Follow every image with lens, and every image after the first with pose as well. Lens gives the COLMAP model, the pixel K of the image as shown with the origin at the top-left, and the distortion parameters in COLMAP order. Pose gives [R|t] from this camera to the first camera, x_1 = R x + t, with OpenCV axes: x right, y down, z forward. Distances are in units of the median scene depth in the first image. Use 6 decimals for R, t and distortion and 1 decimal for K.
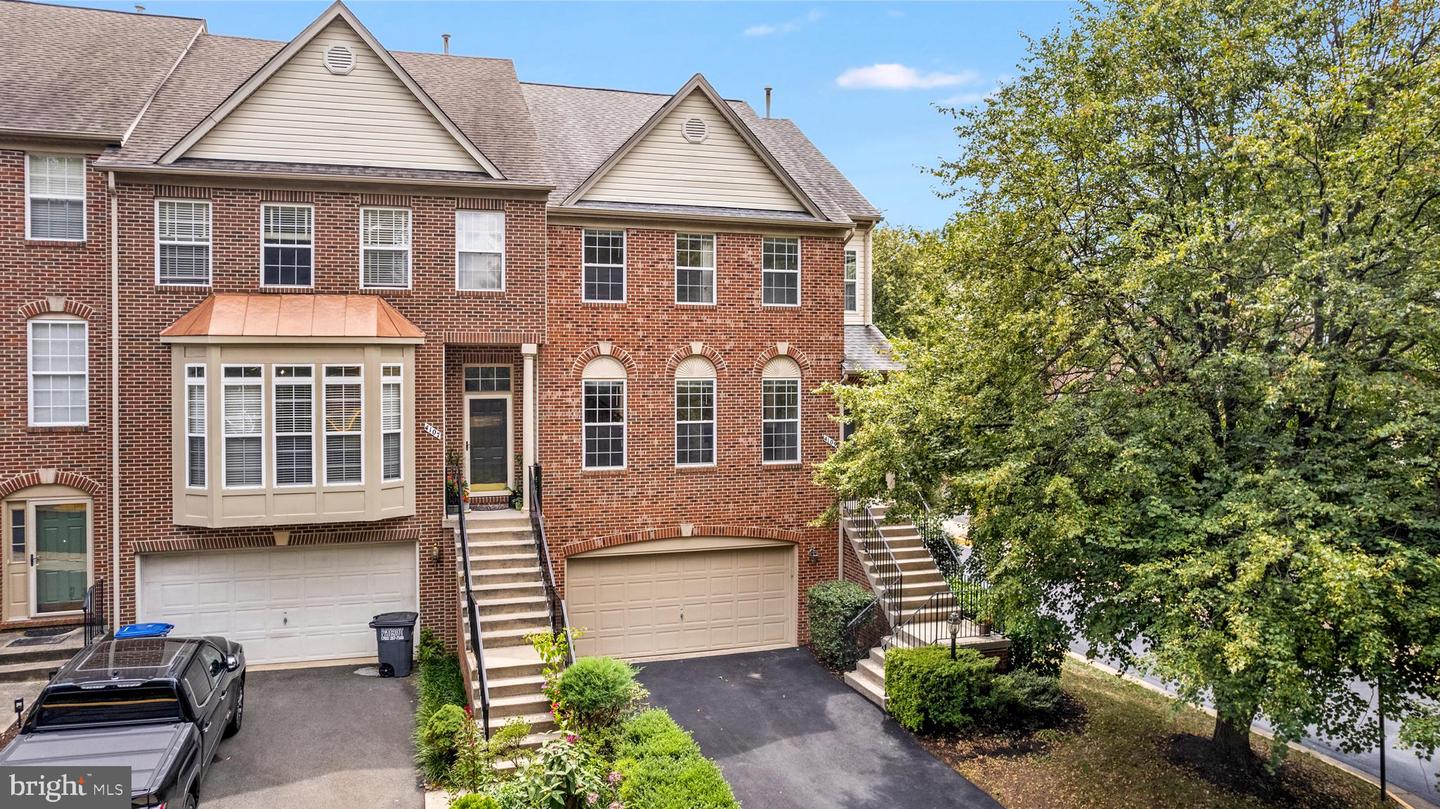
lens RADIAL K [[921.5, 0, 720.0], [0, 921.5, 404.5], [0, 0, 1]] dist [0.001149, -0.000679]
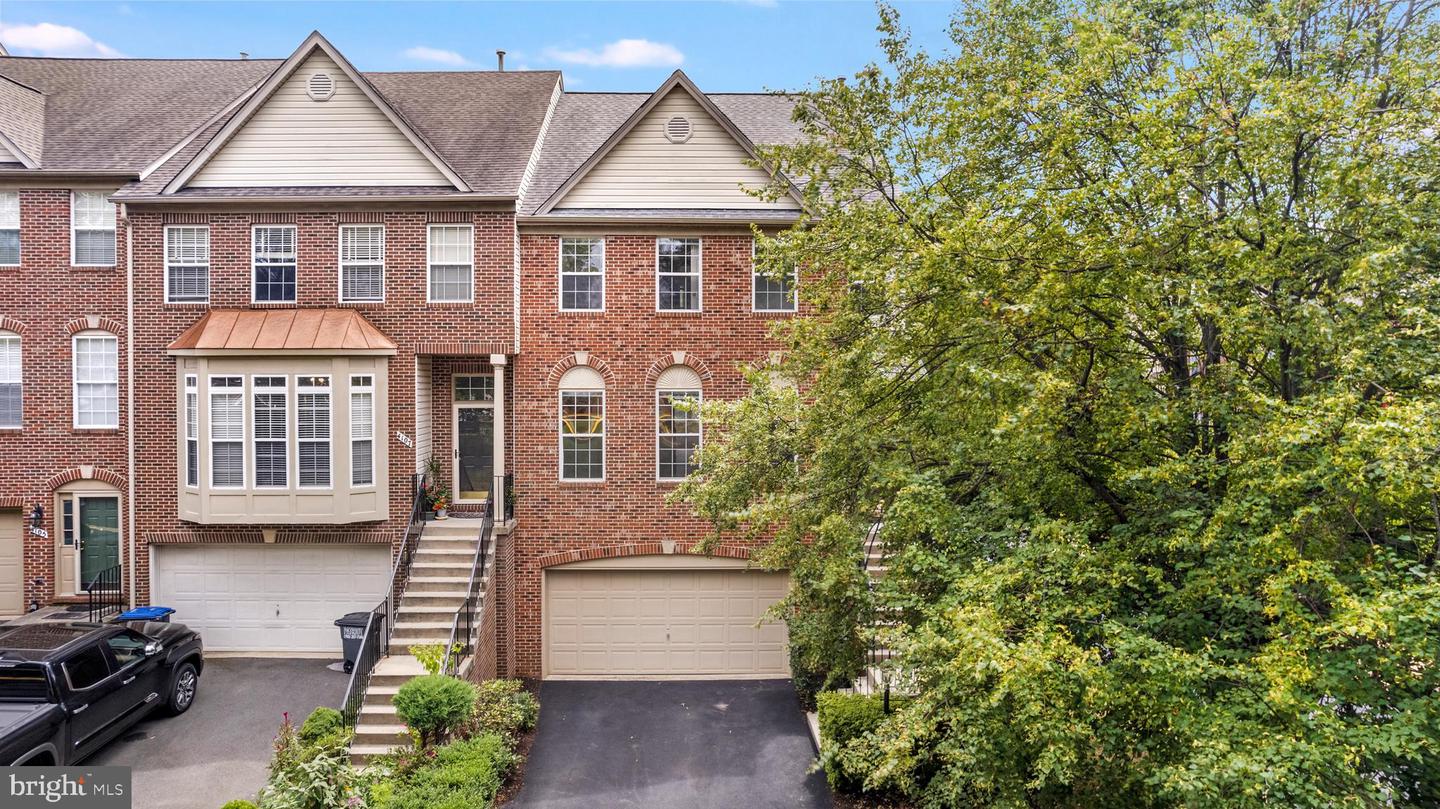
lens RADIAL K [[920.4, 0, 720.9], [0, 920.4, 412.9], [0, 0, 1]] dist [-0.001732, 0.001404]
pose [[0.962537, 0.012451, -0.270863, 0.319891], [-0.011941, 0.999922, 0.003532, -0.008835], [0.270886, -0.000165, 0.962611, 0.107317]]
